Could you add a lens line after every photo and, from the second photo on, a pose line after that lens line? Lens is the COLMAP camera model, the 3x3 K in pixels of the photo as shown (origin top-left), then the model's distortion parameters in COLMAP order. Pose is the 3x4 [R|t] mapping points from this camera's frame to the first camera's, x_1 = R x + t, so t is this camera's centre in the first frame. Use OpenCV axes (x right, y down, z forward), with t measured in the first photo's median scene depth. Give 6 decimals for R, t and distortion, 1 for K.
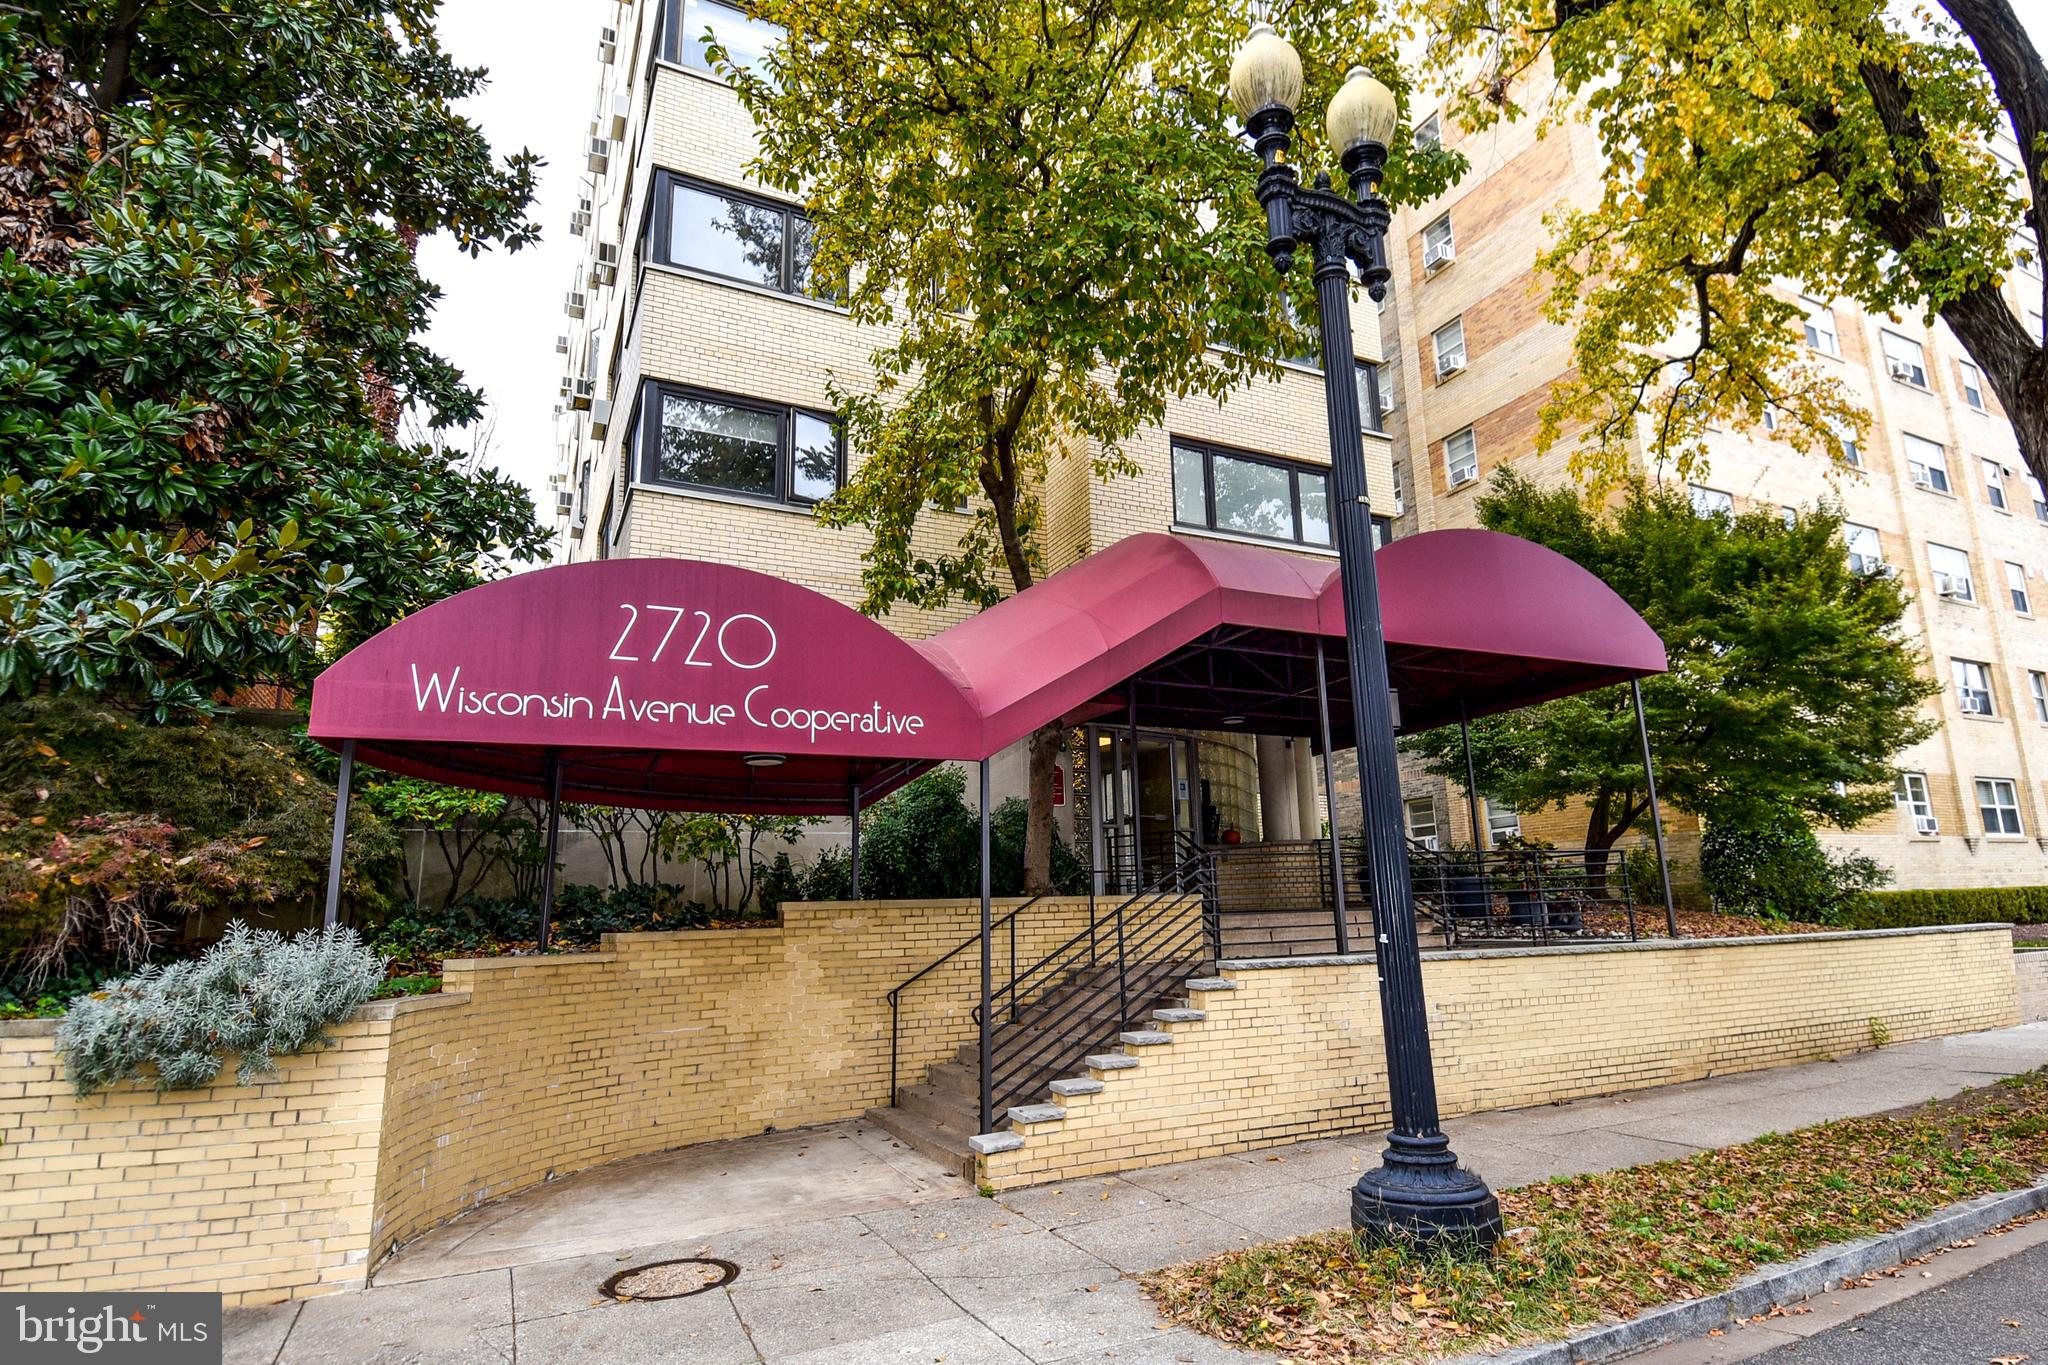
lens RADIAL K [[1043.9, 0, 1020.2], [0, 1043.9, 645.0], [0, 0, 1]] dist [0.058262, -0.054596]
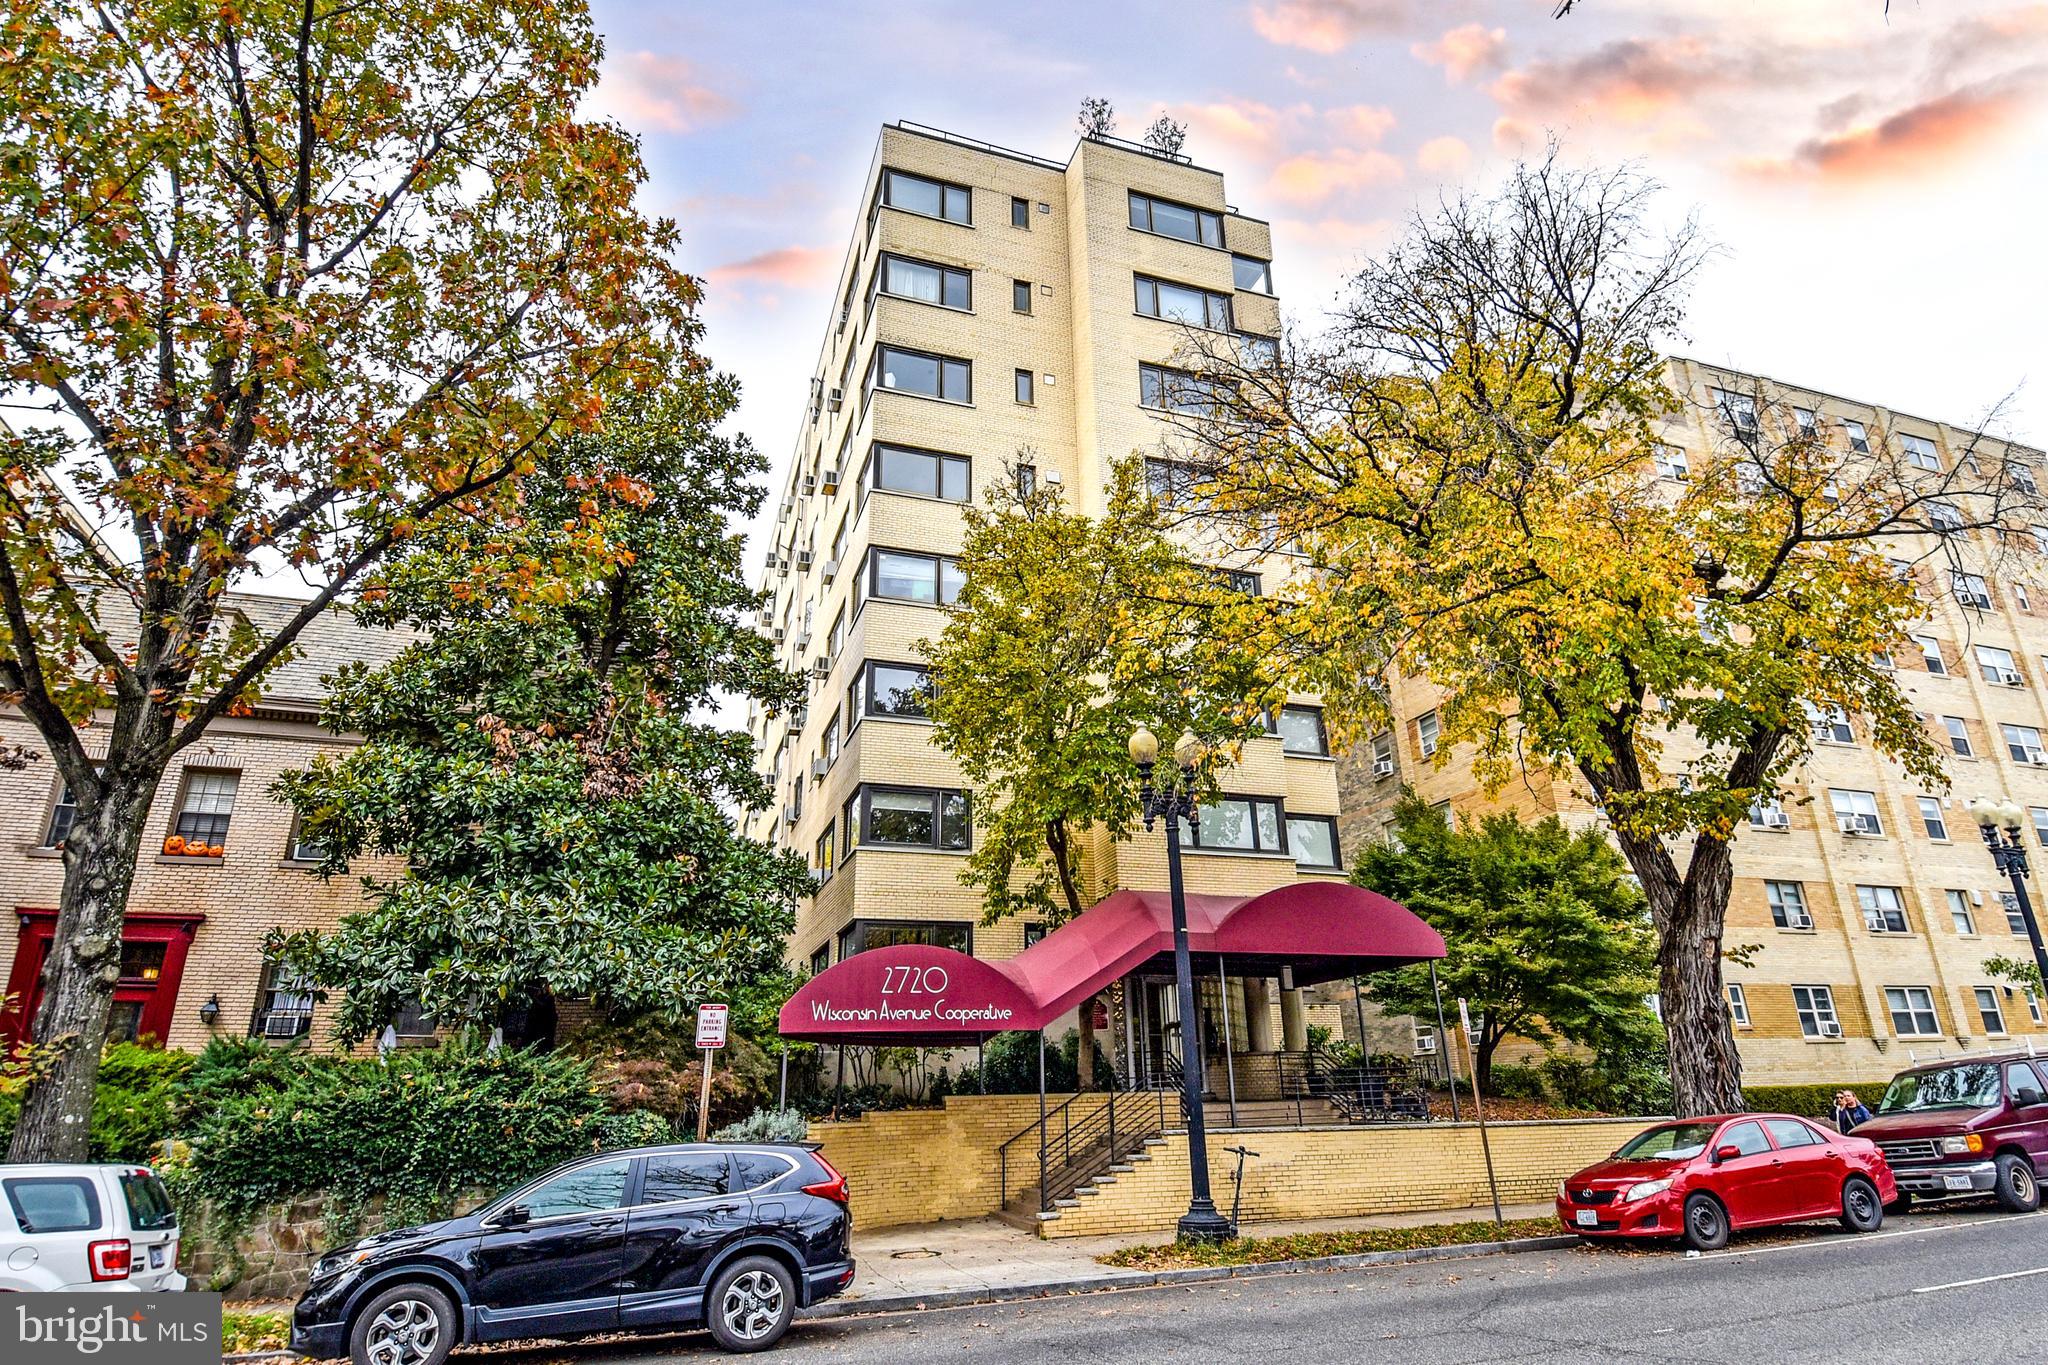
lens RADIAL K [[1043.9, 0, 1020.2], [0, 1043.9, 645.0], [0, 0, 1]] dist [0.058262, -0.054596]
pose [[0.993710, -0.037634, -0.105471, 0.136651], [0.021467, 0.988389, -0.150421, -0.259855], [0.109907, 0.147211, 0.982980, -0.937310]]
